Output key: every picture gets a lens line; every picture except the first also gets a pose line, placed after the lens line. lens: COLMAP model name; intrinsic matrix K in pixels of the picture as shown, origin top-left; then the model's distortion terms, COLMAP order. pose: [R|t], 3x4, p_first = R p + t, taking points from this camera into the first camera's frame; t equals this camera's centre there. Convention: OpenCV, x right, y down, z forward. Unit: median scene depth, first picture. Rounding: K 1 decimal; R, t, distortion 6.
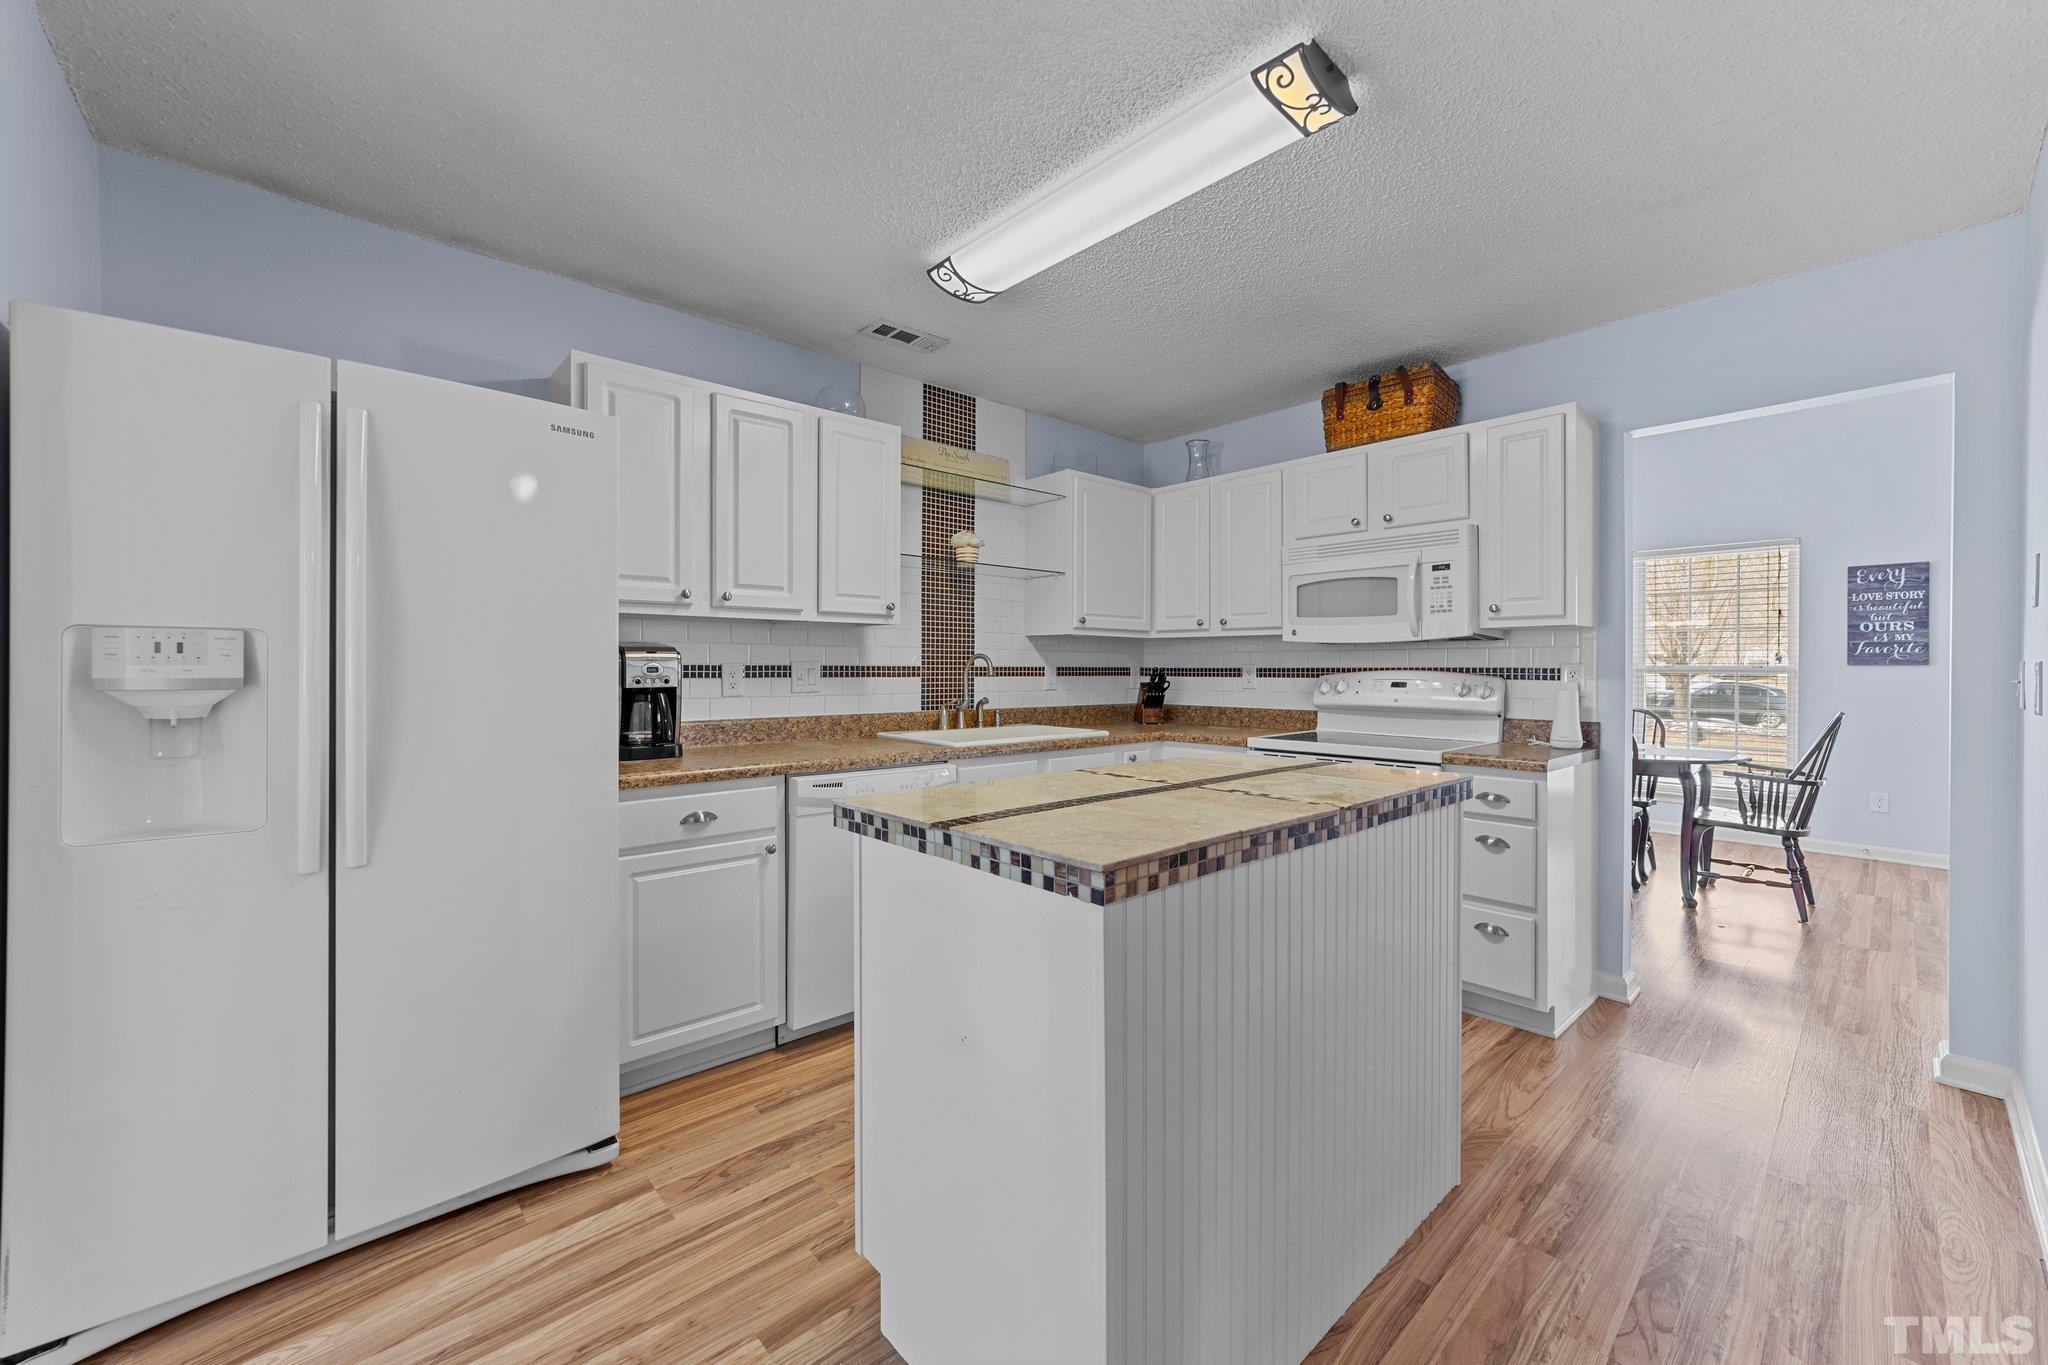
lens RADIAL K [[797.7, 0, 1009.5], [0, 797.7, 666.7], [0, 0, 1]] dist [-0.011187, 0.004130]
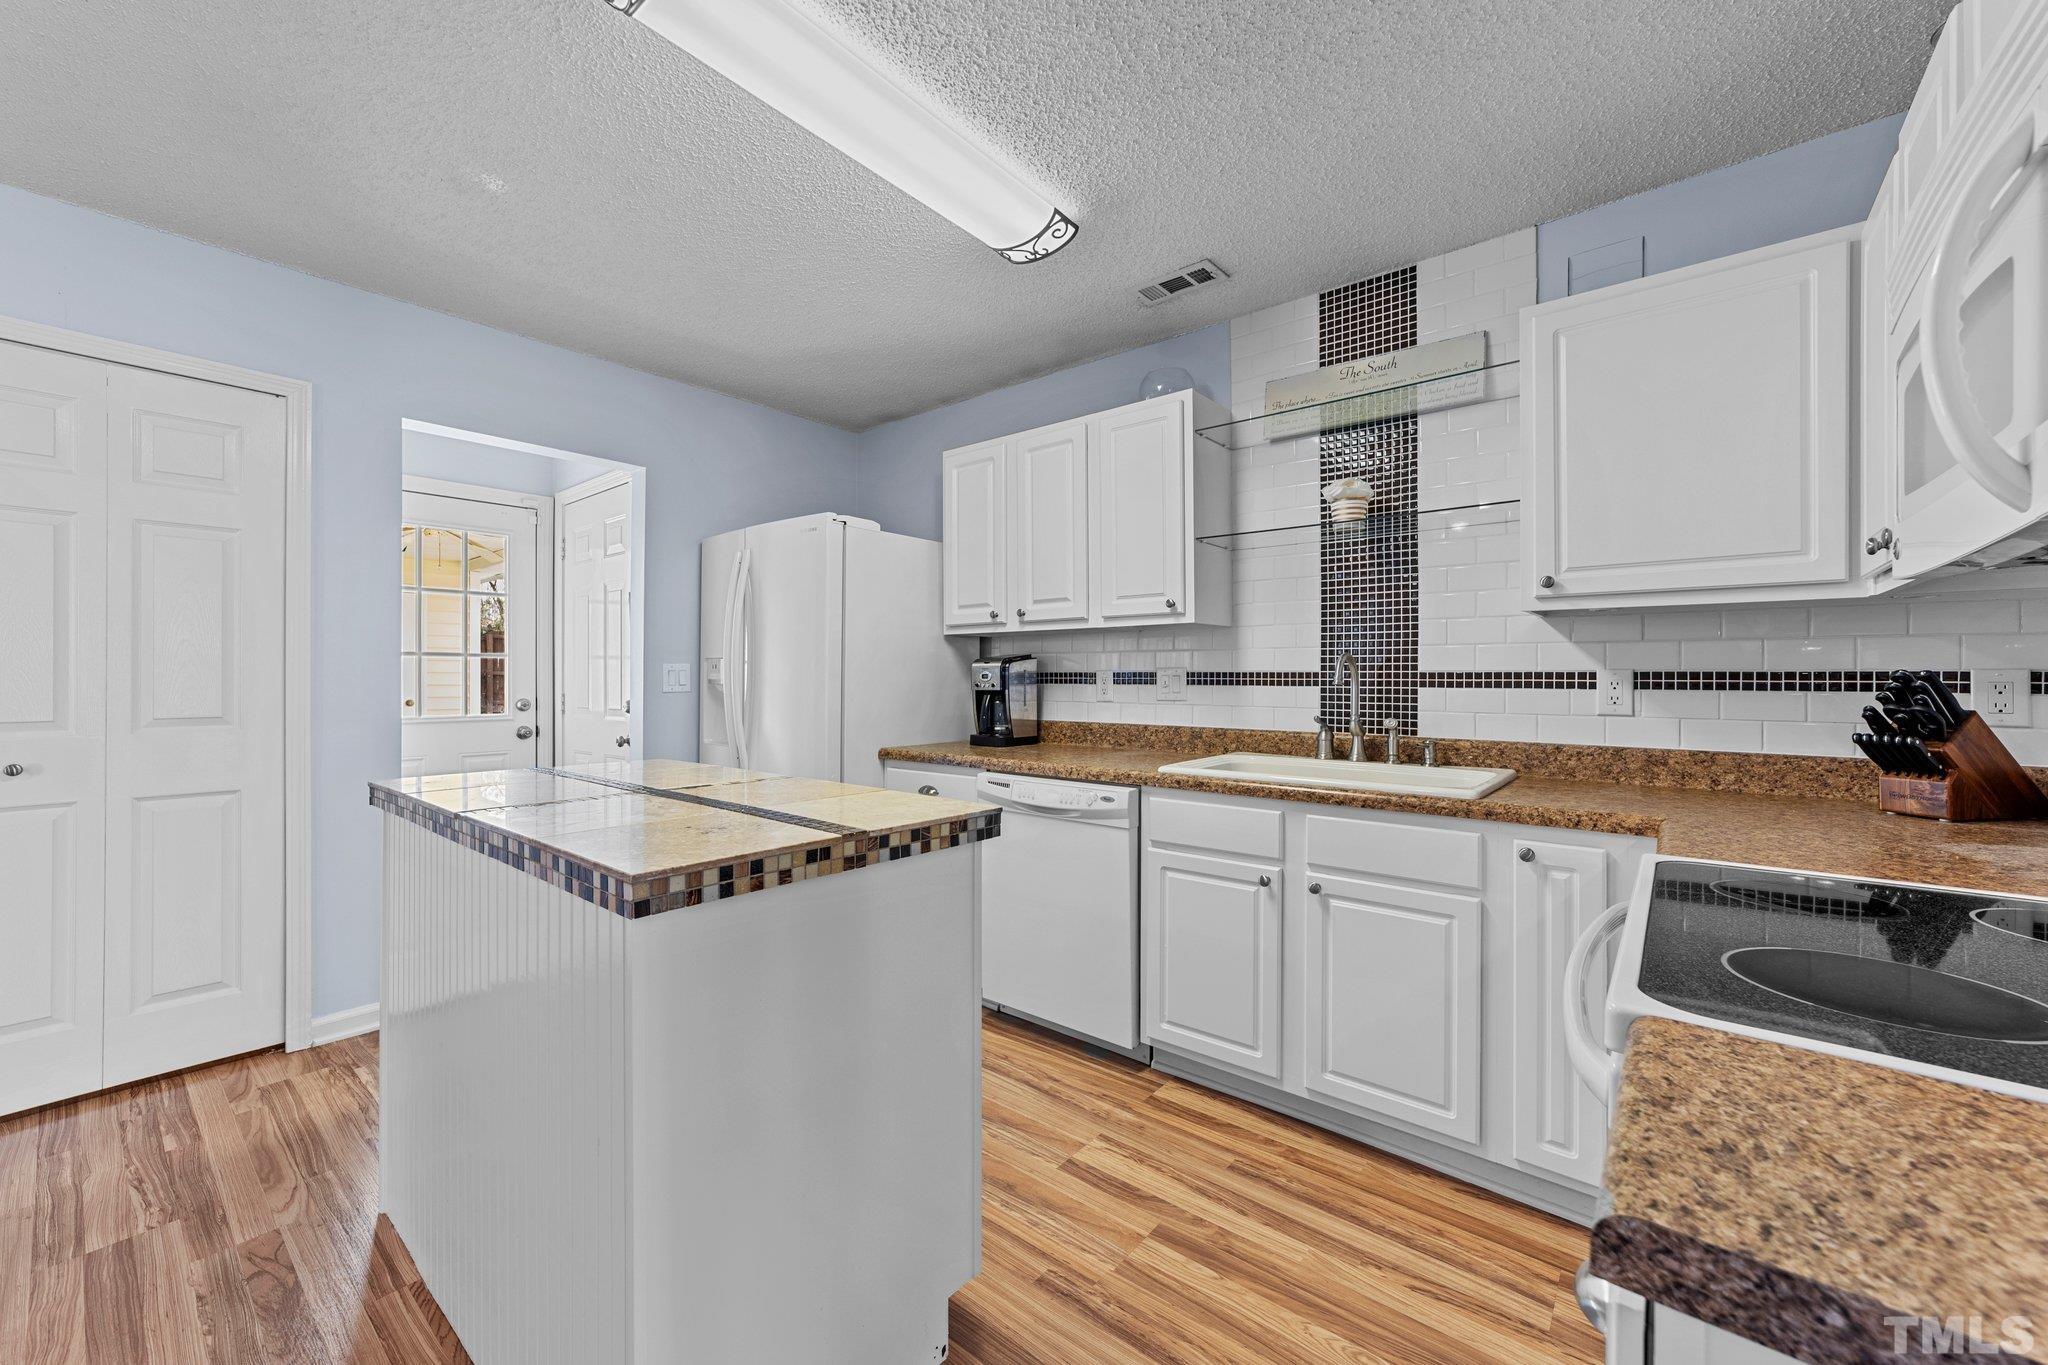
lens RADIAL K [[797.7, 0, 1006.5], [0, 797.7, 676.9], [0, 0, 1]] dist [-0.011187, 0.004130]
pose [[0.136830, -0.001236, -0.990594, 0.657424], [0.001119, 0.999999, -0.001093, 0.005024], [0.990594, -0.000959, 0.136831, 0.678424]]
